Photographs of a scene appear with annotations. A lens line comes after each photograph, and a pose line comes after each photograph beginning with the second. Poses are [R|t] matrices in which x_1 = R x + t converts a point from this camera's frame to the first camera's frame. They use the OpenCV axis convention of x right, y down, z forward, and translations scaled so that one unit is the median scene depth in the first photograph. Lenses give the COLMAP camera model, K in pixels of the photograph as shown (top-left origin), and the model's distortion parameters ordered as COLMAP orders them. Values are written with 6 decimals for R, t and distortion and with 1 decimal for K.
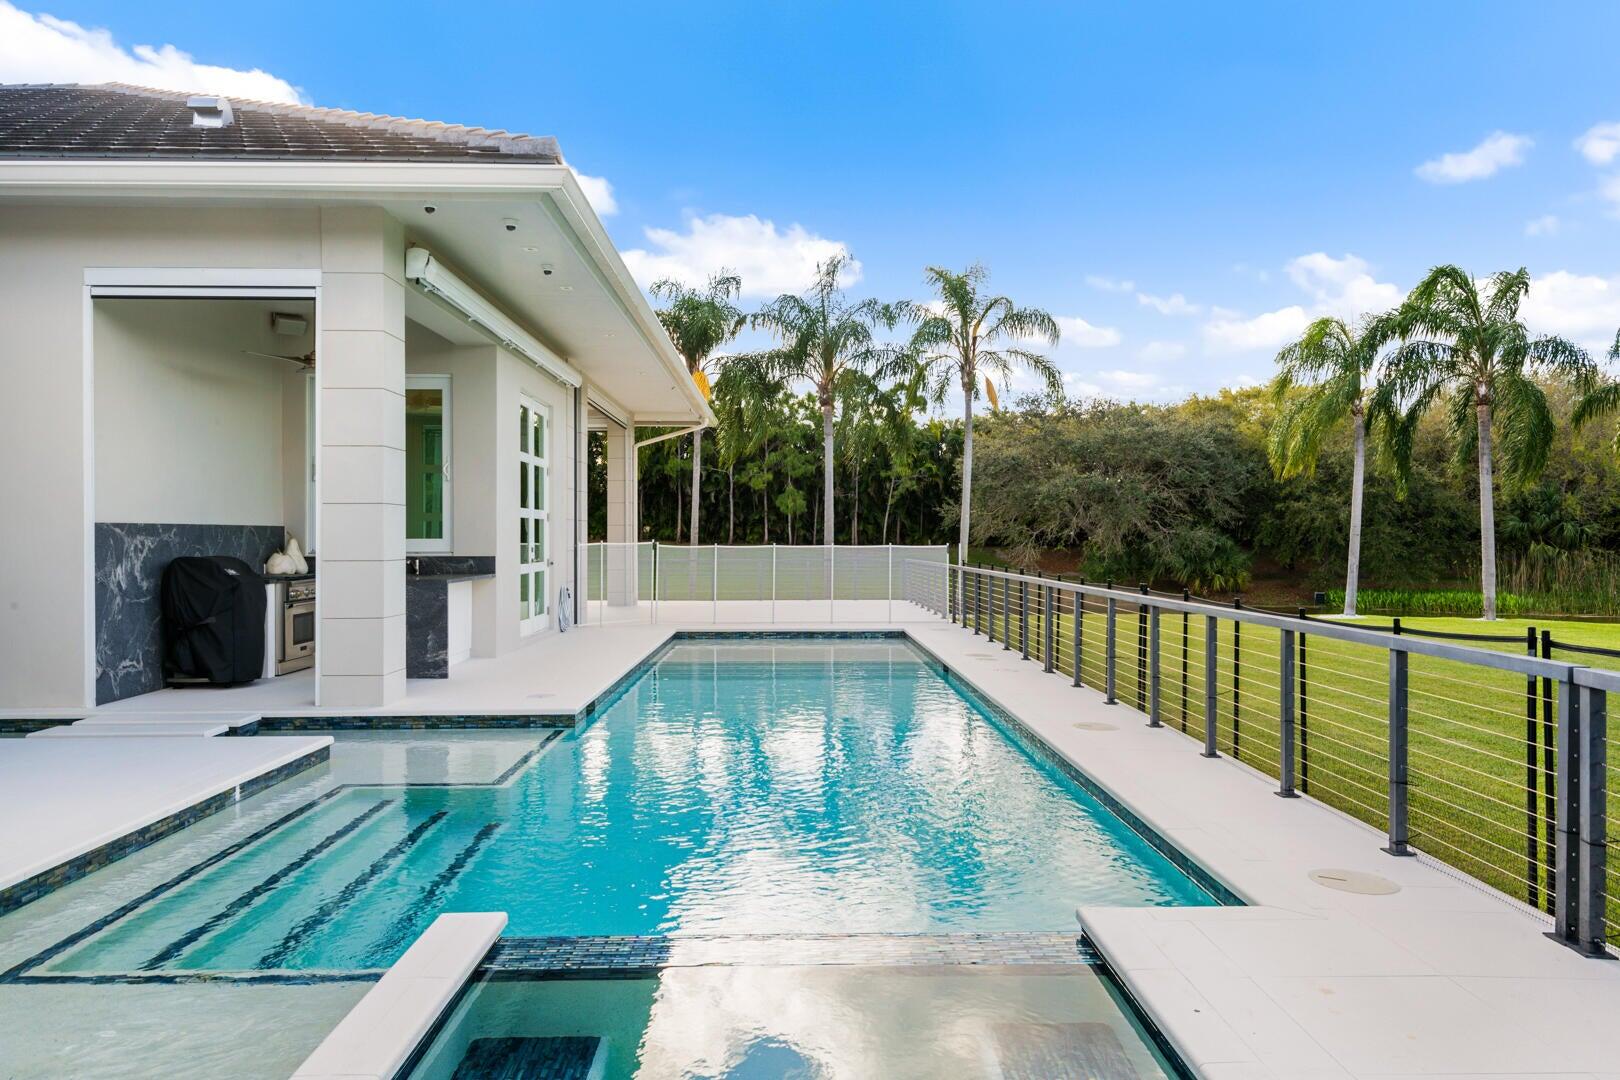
lens RADIAL K [[1090.3, 0, 799.0], [0, 1090.3, 548.3], [0, 0, 1]] dist [0.023027, -0.005262]
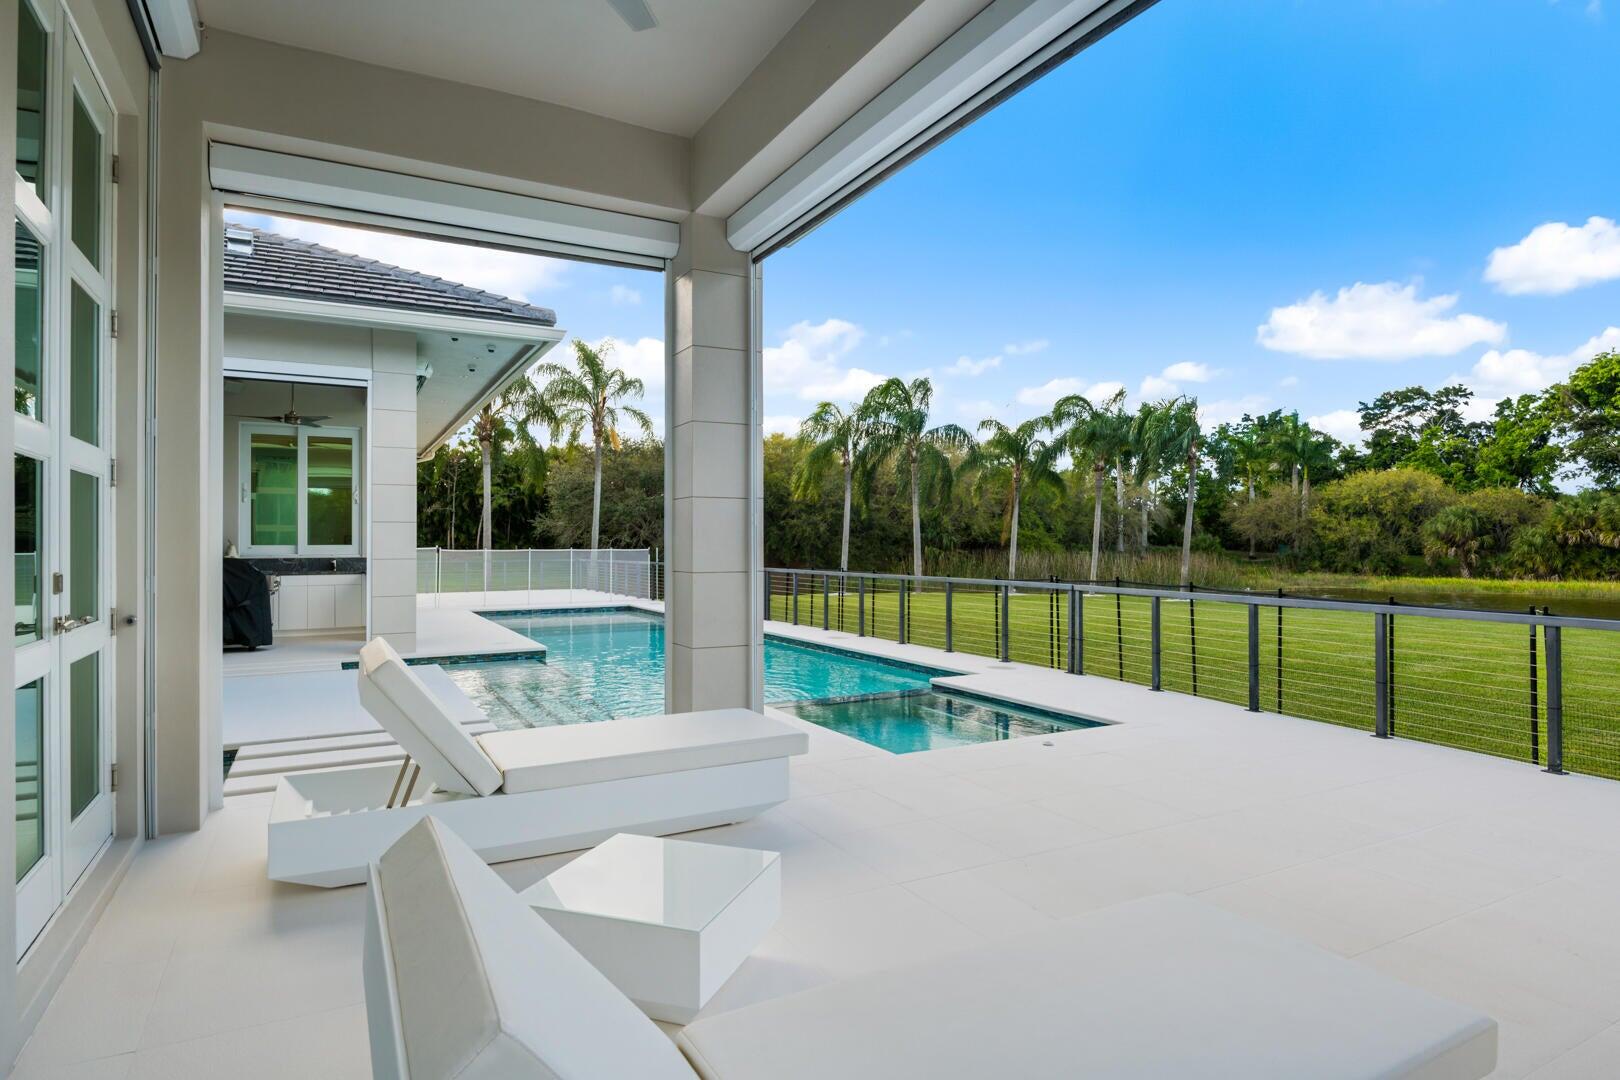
lens RADIAL K [[894.4, 0, 793.5], [0, 894.4, 528.1], [0, 0, 1]] dist [0.028896, -0.001436]
pose [[0.894163, 0.006817, 0.447690, -0.238863], [0.005582, 0.999637, -0.026370, 0.002230], [-0.447707, 0.026078, 0.893800, -0.193053]]
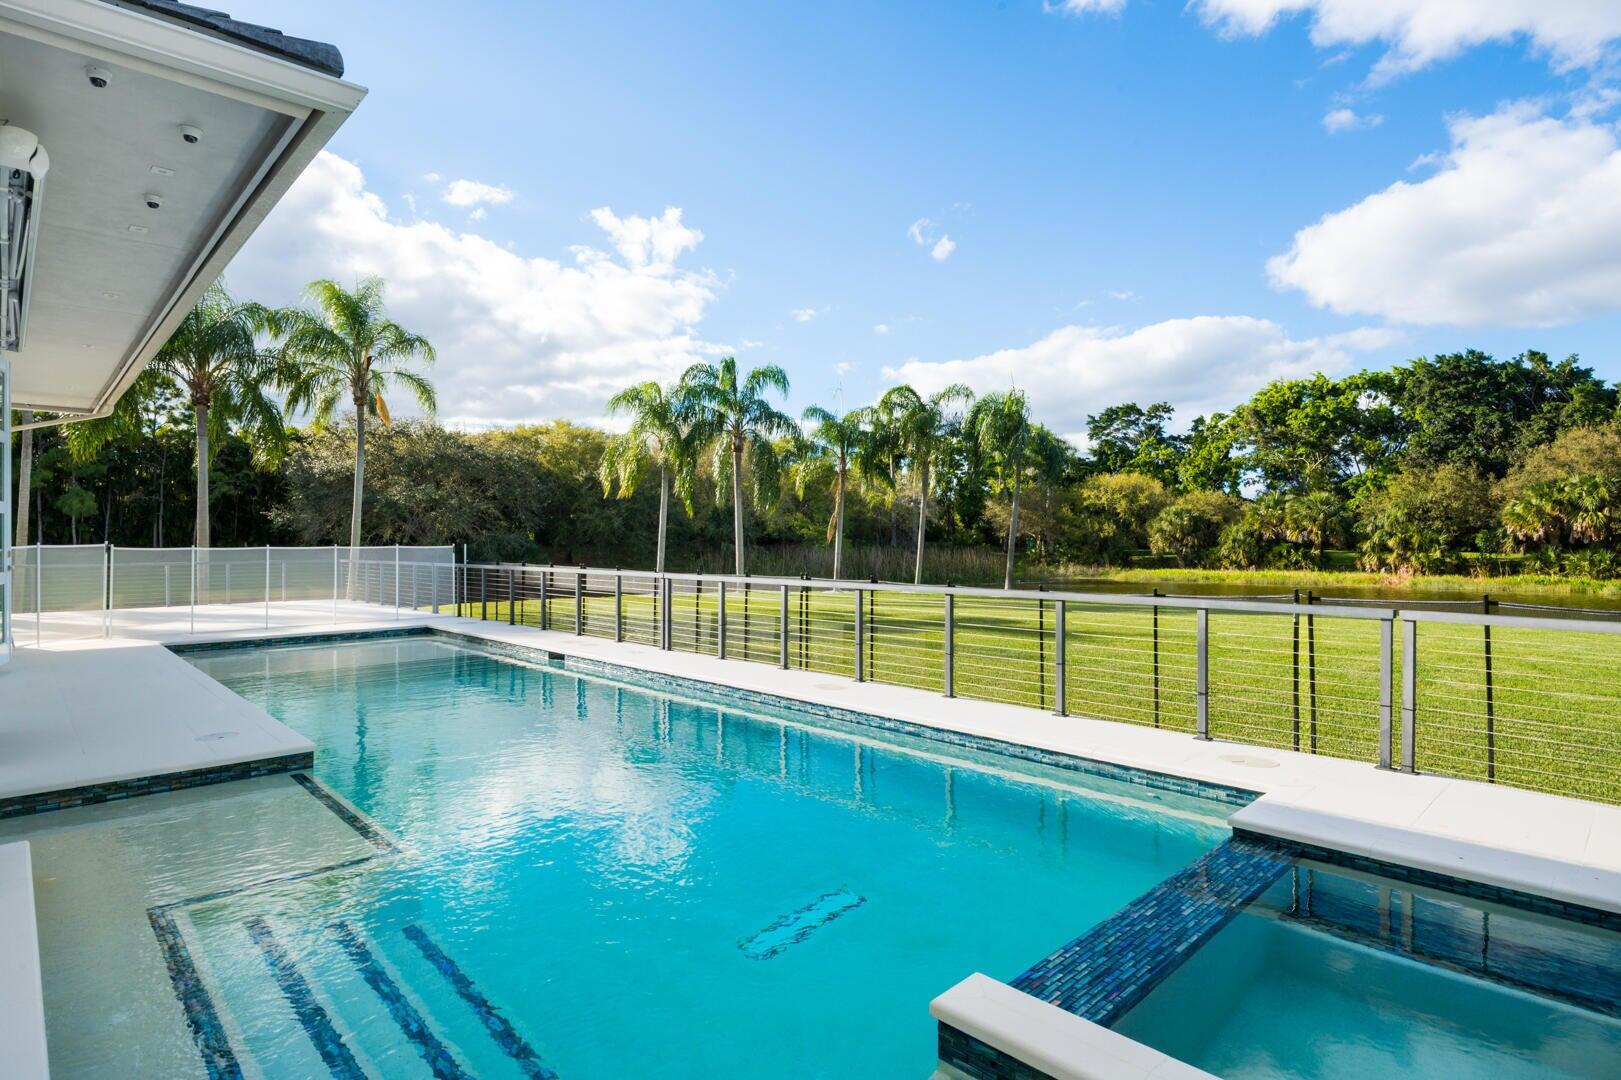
lens RADIAL K [[859.3, 0, 802.0], [0, 859.3, 537.6], [0, 0, 1]] dist [-0.002085, -0.005924]
pose [[0.738521, 0.000244, 0.674231, -0.184371], [0.008489, 0.999917, -0.009660, -0.000131], [-0.674177, 0.012857, 0.738458, 0.133736]]
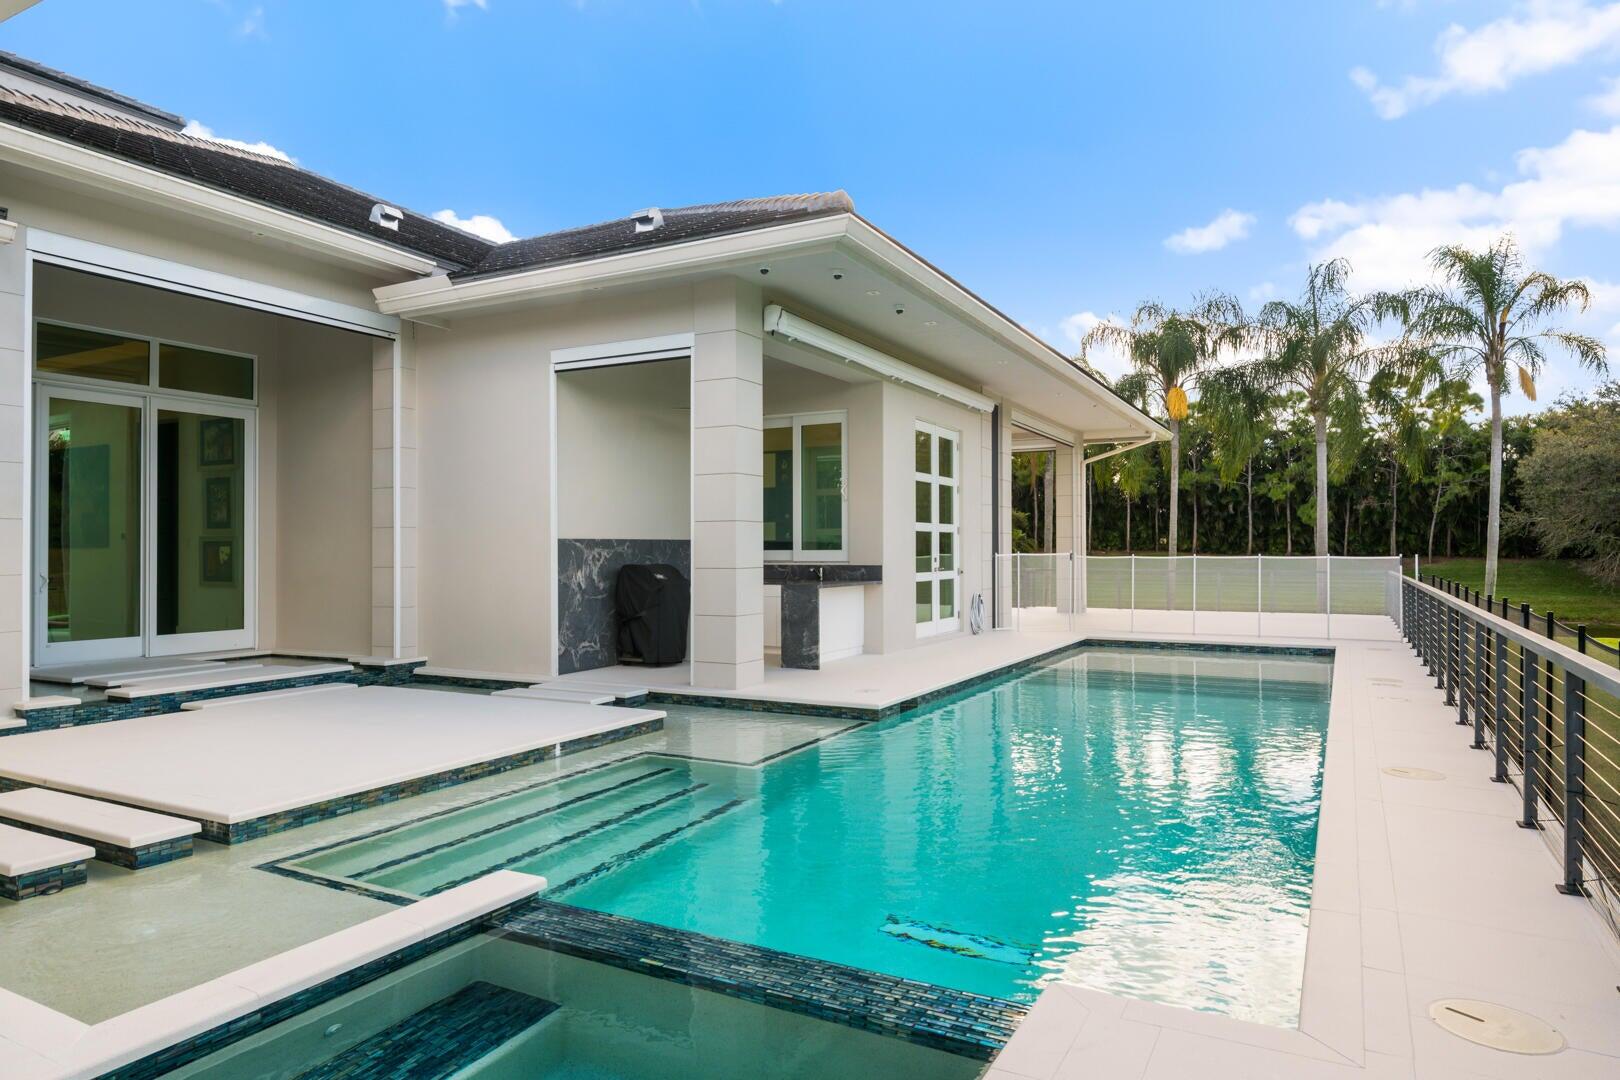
lens RADIAL K [[970.8, 0, 818.3], [0, 970.8, 549.6], [0, 0, 1]] dist [0.023286, -0.004195]
pose [[0.875828, -0.001371, -0.482622, 0.107673], [-0.003043, 0.999960, -0.008363, -0.000405], [0.482614, 0.008793, 0.875789, 0.055463]]
